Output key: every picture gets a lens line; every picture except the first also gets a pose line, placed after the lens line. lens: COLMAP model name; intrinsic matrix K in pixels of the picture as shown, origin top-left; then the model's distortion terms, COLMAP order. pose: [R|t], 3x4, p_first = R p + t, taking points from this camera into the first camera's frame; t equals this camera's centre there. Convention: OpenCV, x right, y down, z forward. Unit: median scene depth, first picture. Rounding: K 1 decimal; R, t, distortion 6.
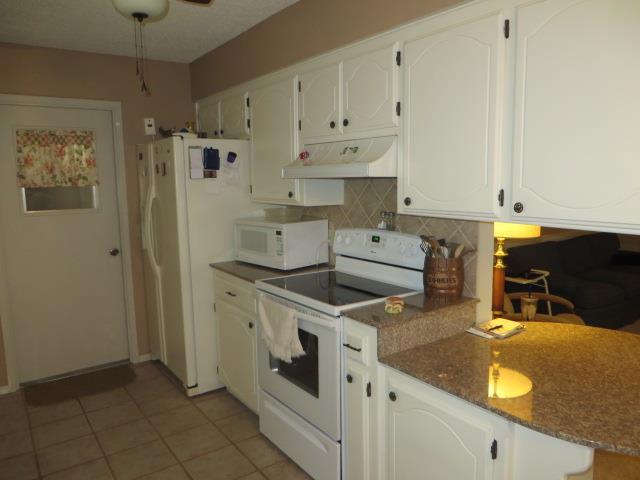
lens RADIAL K [[485.4, 0, 323.9], [0, 485.4, 238.0], [0, 0, 1]] dist [-0.018683, 0.001481]
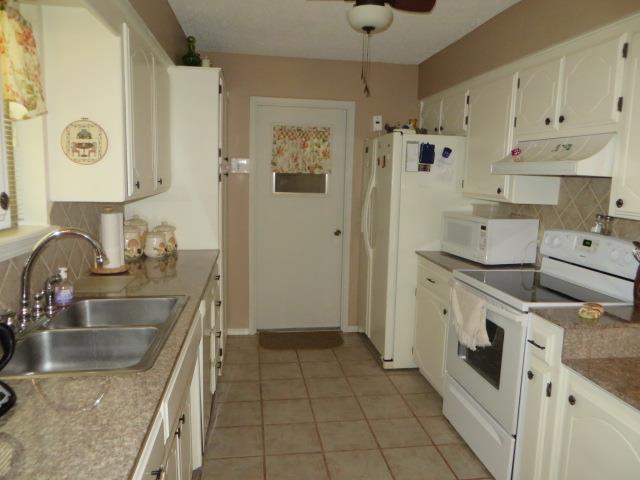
lens RADIAL K [[485.4, 0, 321.0], [0, 485.4, 238.4], [0, 0, 1]] dist [-0.018683, 0.001481]
pose [[0.890143, 0.102019, -0.444115, 0.052806], [-0.099417, 0.994617, 0.029214, 0.014929], [0.444705, 0.018148, 0.895493, -0.058358]]
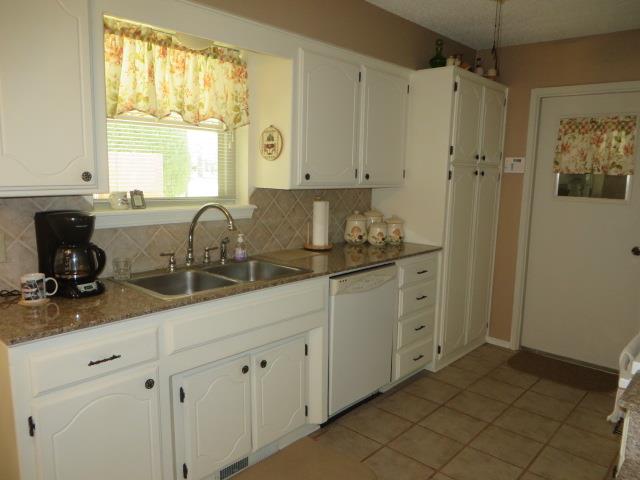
lens RADIAL K [[485.4, 0, 325.4], [0, 485.4, 239.0], [0, 0, 1]] dist [-0.018683, 0.001481]
pose [[0.210014, 0.167802, -0.963191, 0.336214], [-0.156286, 0.978255, 0.136349, -0.027353], [0.965126, 0.121898, 0.231673, 0.272921]]
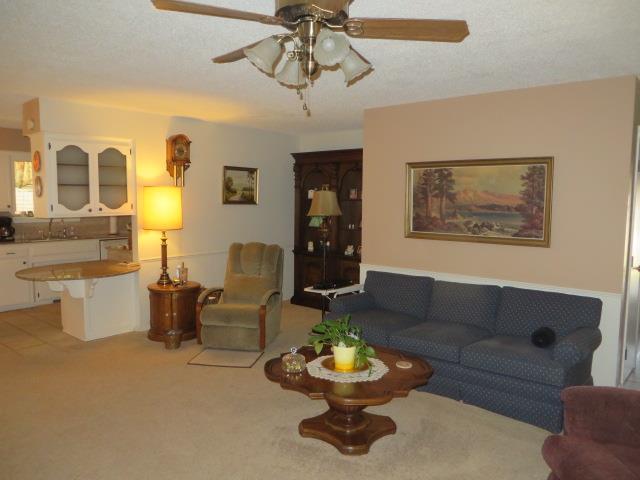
lens RADIAL K [[485.4, 0, 322.5], [0, 485.4, 238.1], [0, 0, 1]] dist [-0.018683, 0.001481]
pose [[0.256522, 0.102457, -0.961093, 1.949299], [-0.145258, 0.987159, 0.066466, -0.166735], [0.955561, 0.122556, 0.268111, 0.834175]]
